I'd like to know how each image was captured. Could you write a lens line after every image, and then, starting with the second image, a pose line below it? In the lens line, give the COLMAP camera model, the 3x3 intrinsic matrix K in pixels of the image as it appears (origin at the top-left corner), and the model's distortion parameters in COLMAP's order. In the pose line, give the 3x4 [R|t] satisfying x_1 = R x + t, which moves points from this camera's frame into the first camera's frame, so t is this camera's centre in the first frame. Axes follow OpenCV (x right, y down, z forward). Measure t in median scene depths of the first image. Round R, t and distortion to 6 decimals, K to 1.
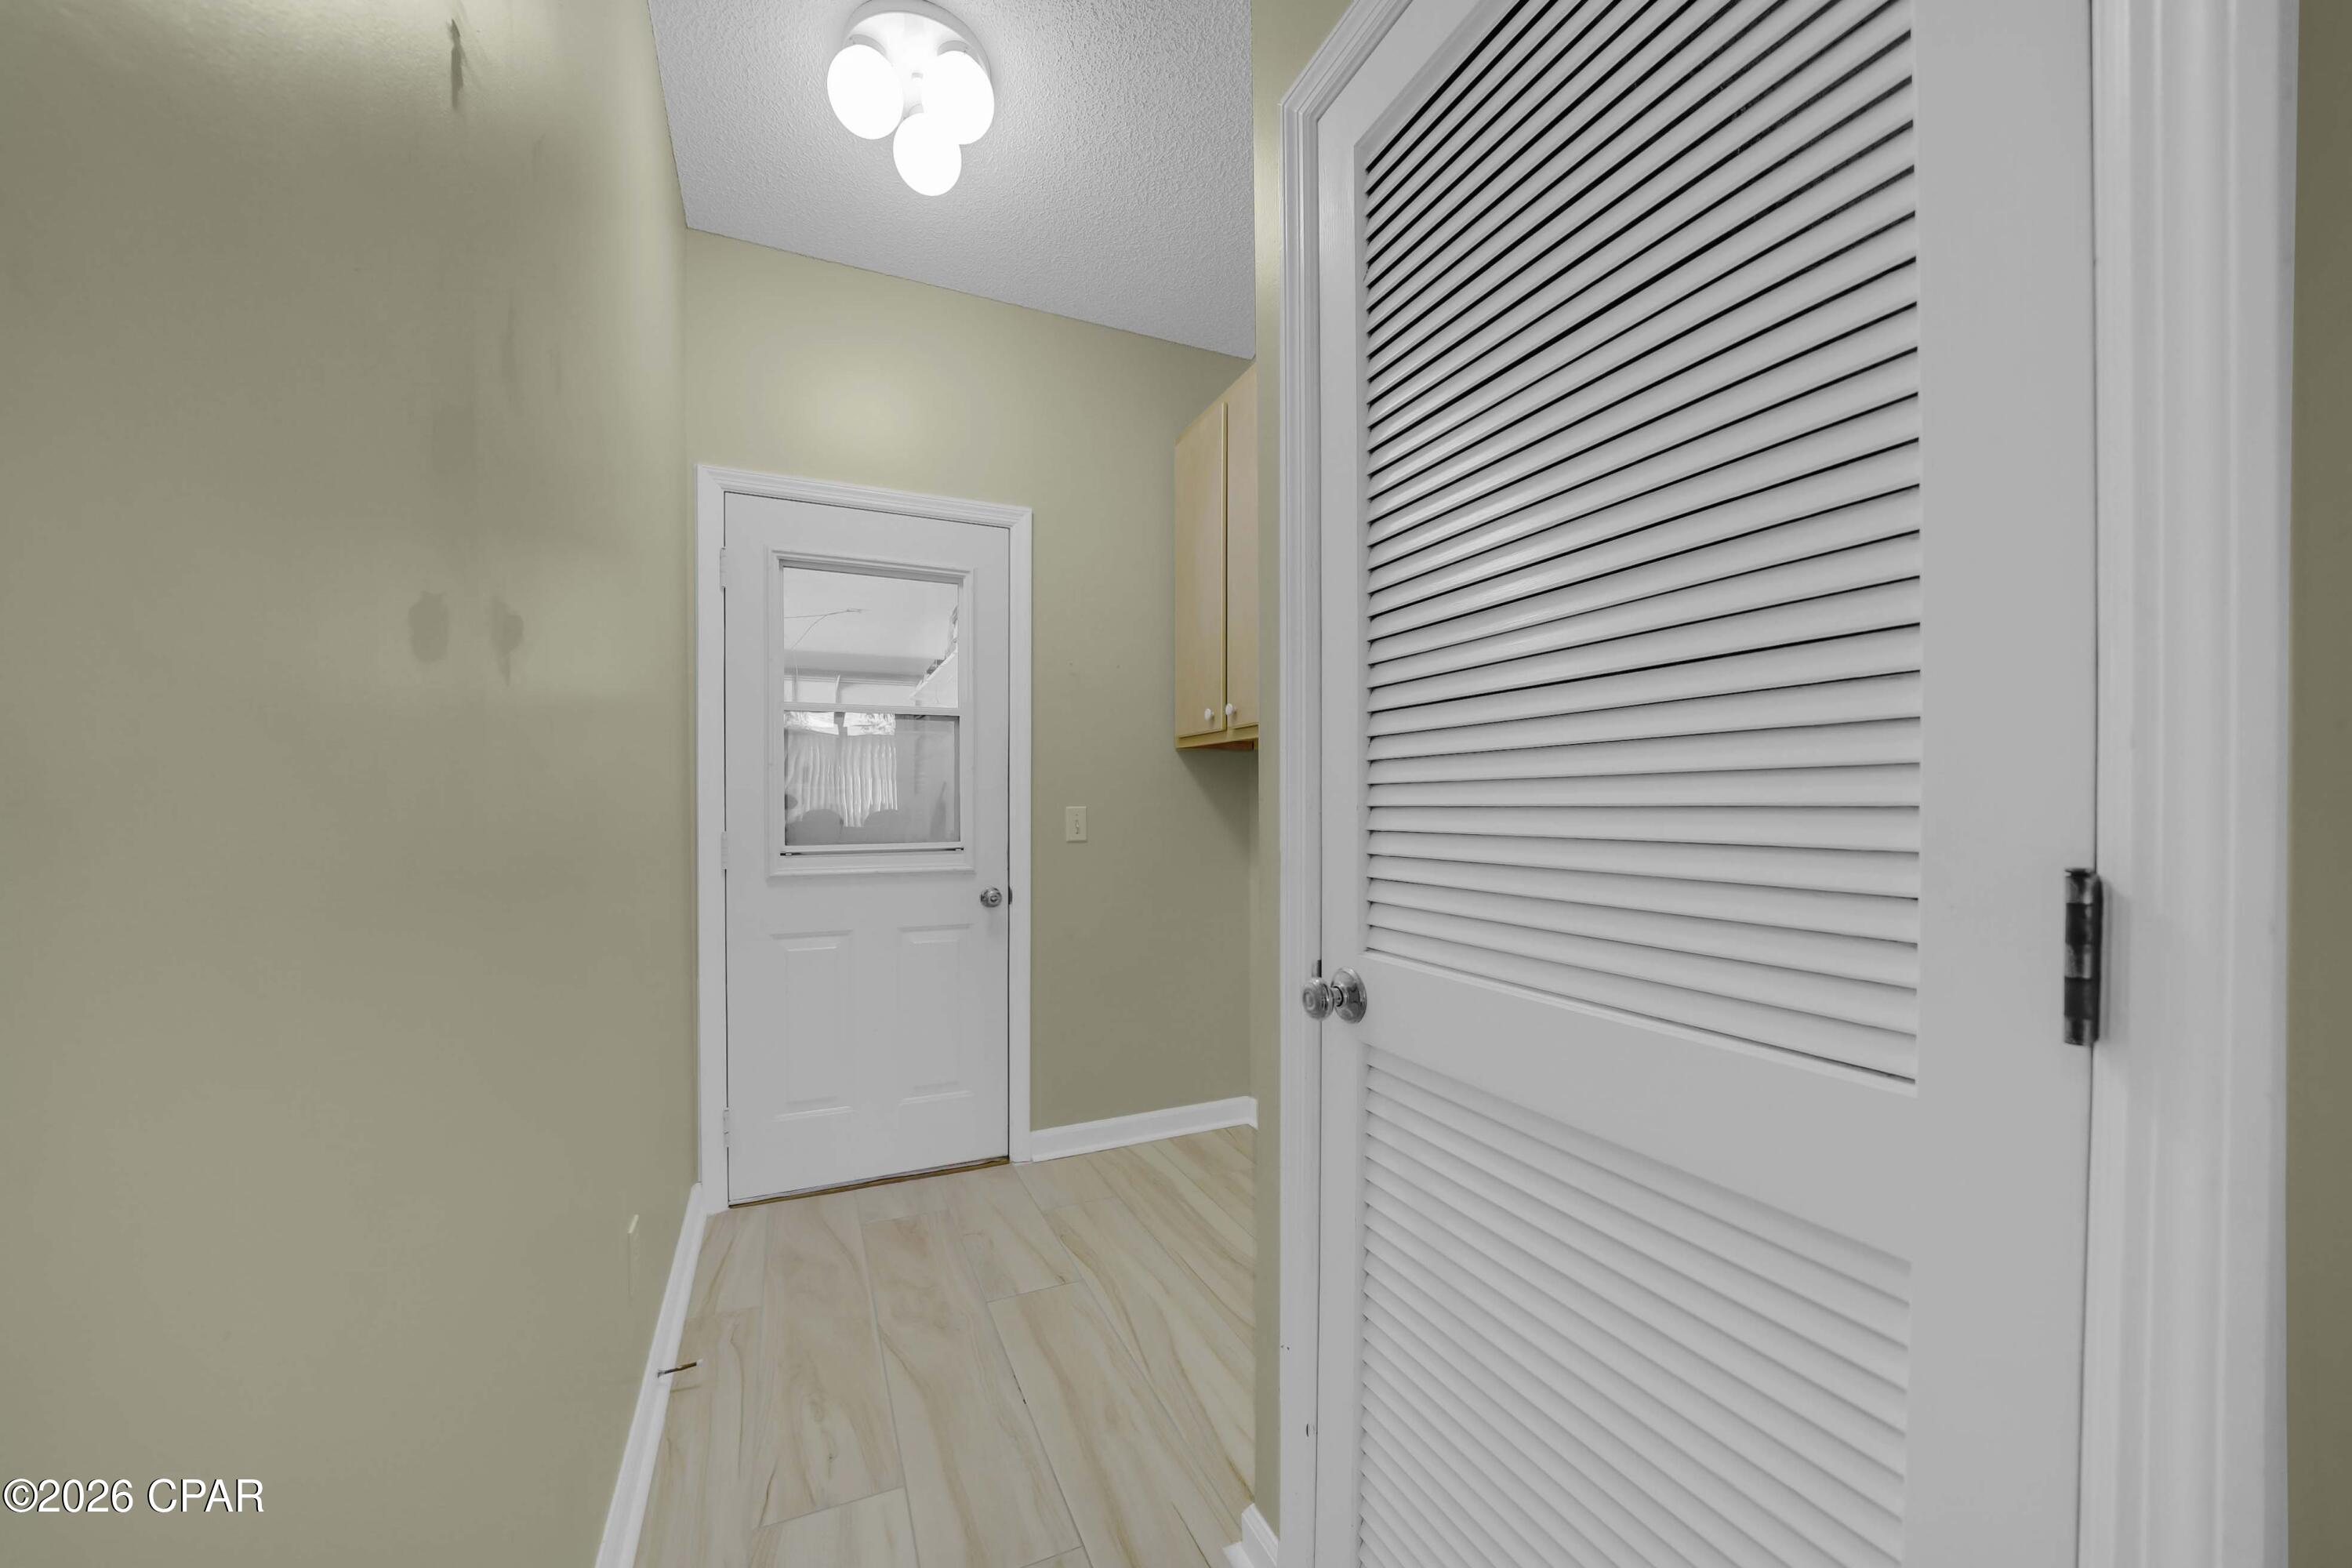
lens RADIAL K [[858.1, 0, 1173.2], [0, 858.1, 803.8], [0, 0, 1]] dist [-0.019416, 0.000465]
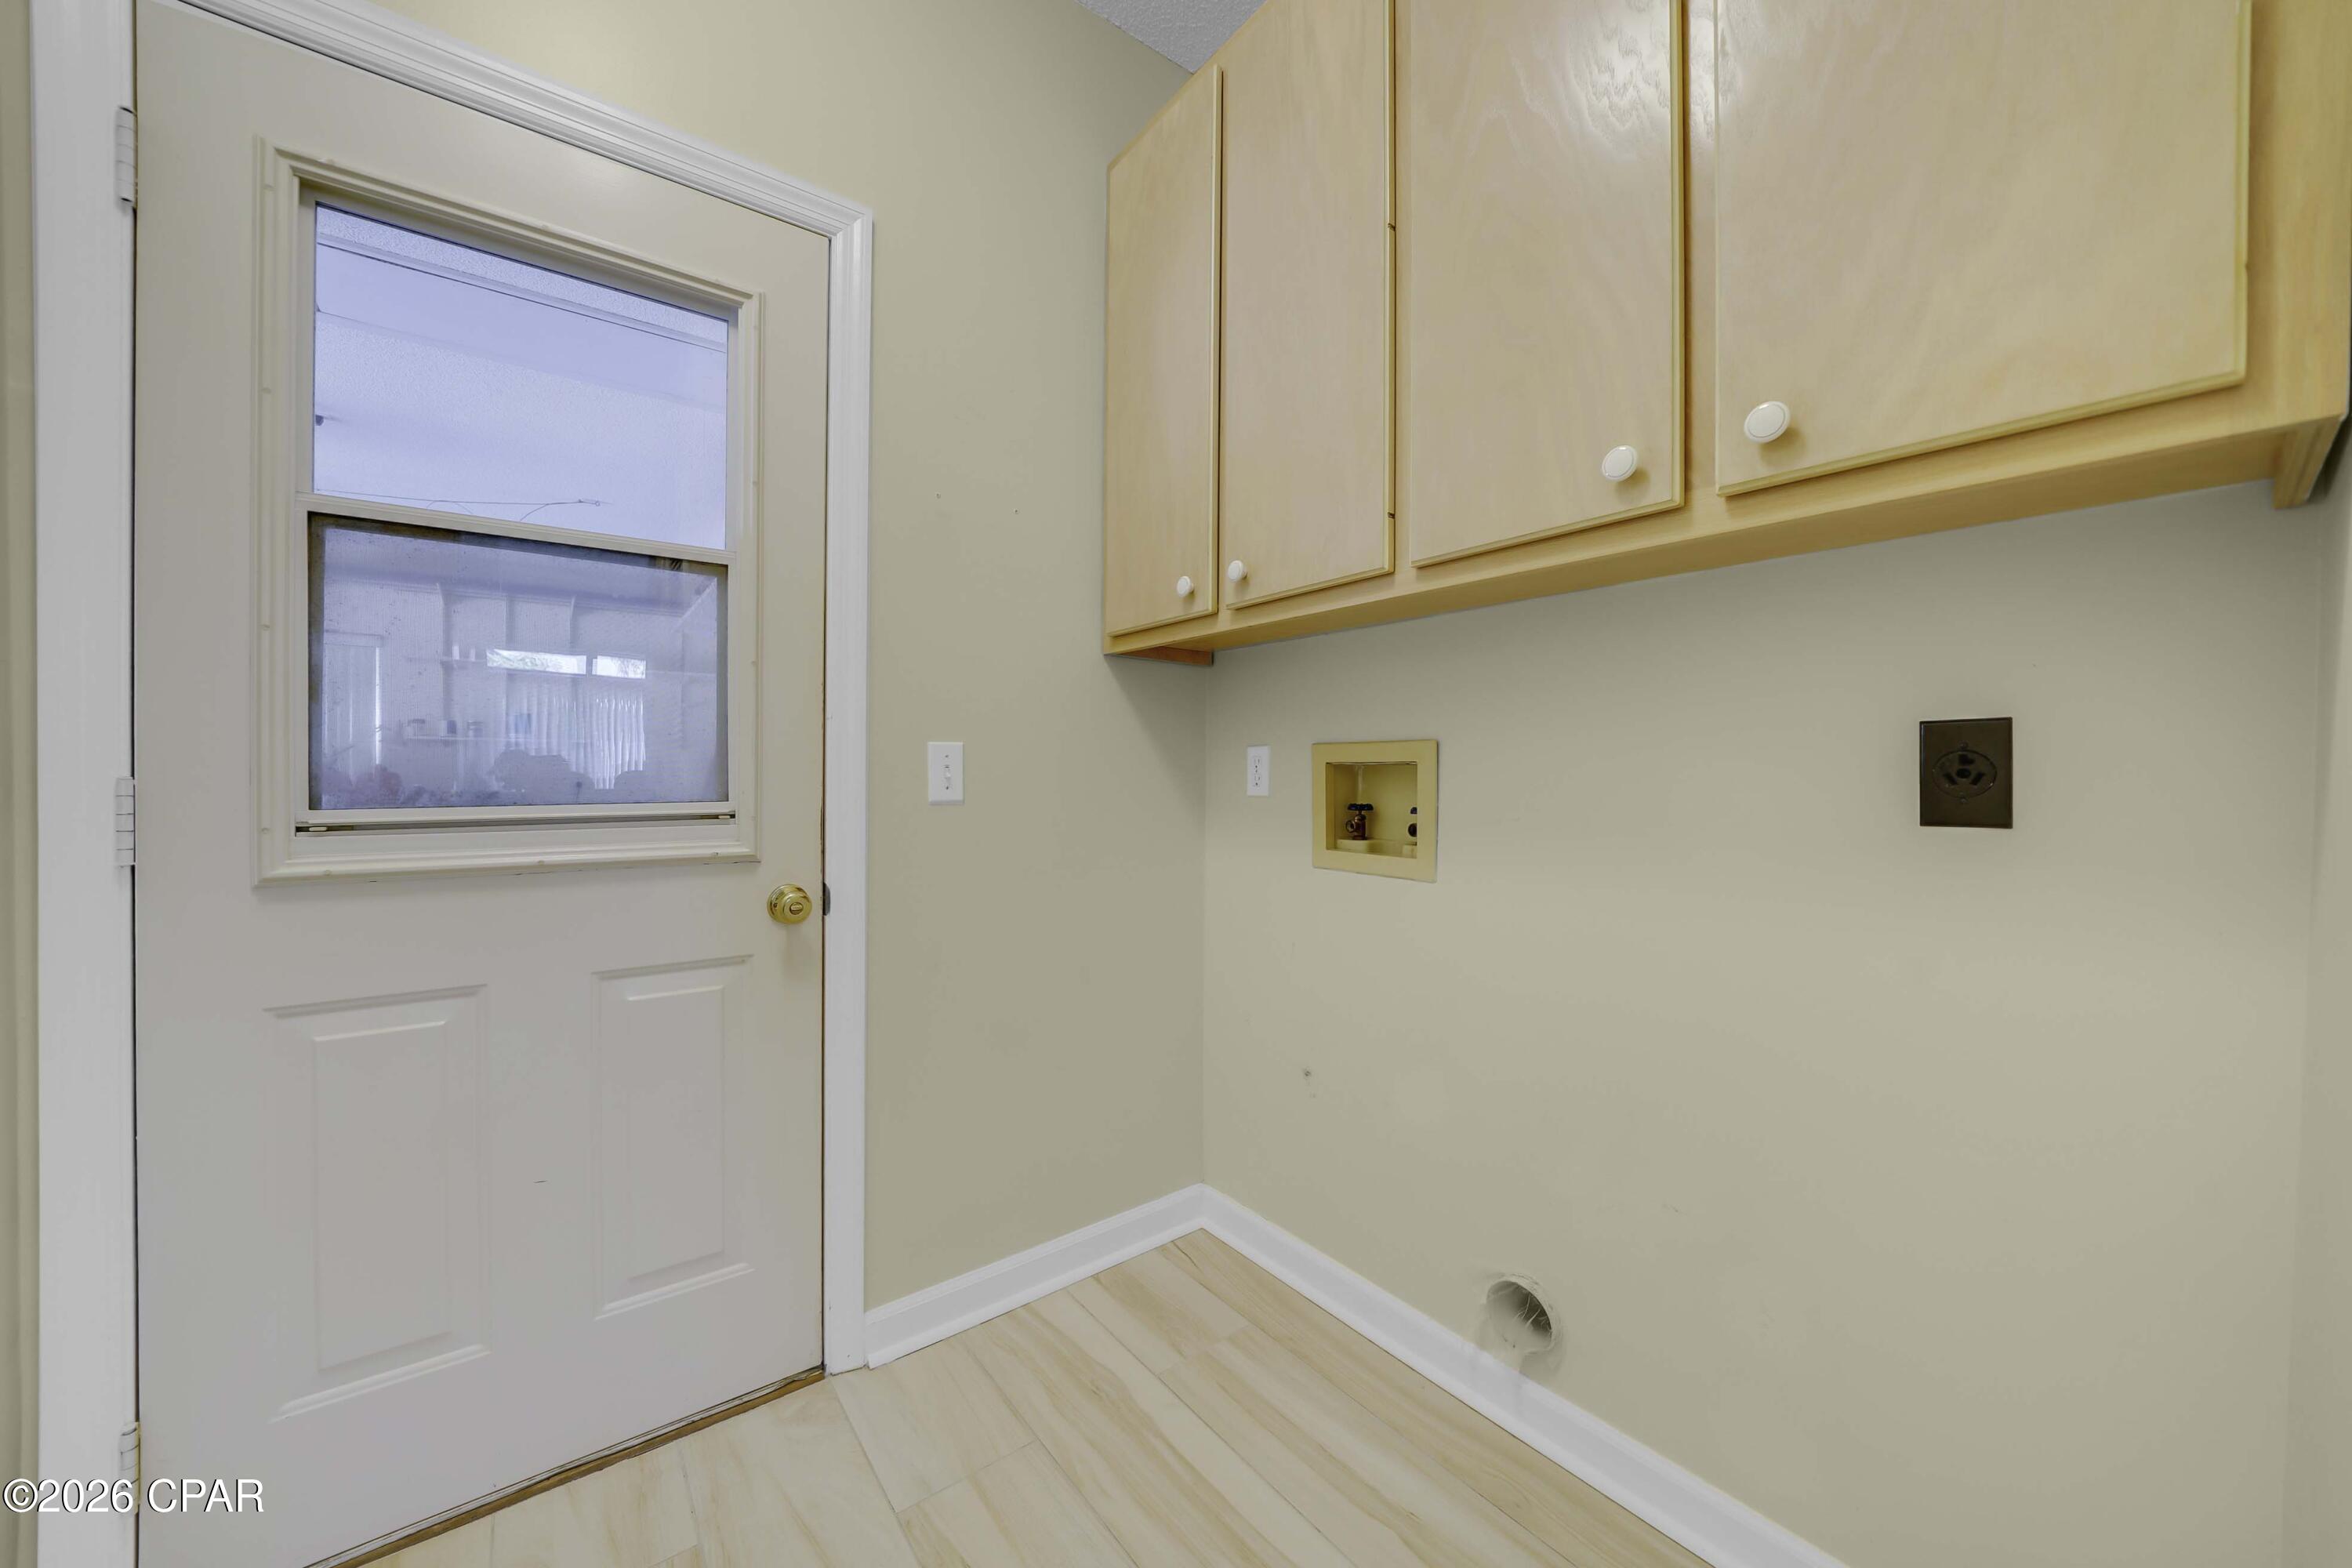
lens RADIAL K [[858.1, 0, 1180.0], [0, 858.1, 773.3], [0, 0, 1]] dist [-0.019416, 0.000465]
pose [[0.974065, 0.004130, 0.226229, -0.094893], [-0.004128, 0.999991, -0.000482, 0.025139], [-0.226229, -0.000464, 0.974074, 0.419758]]
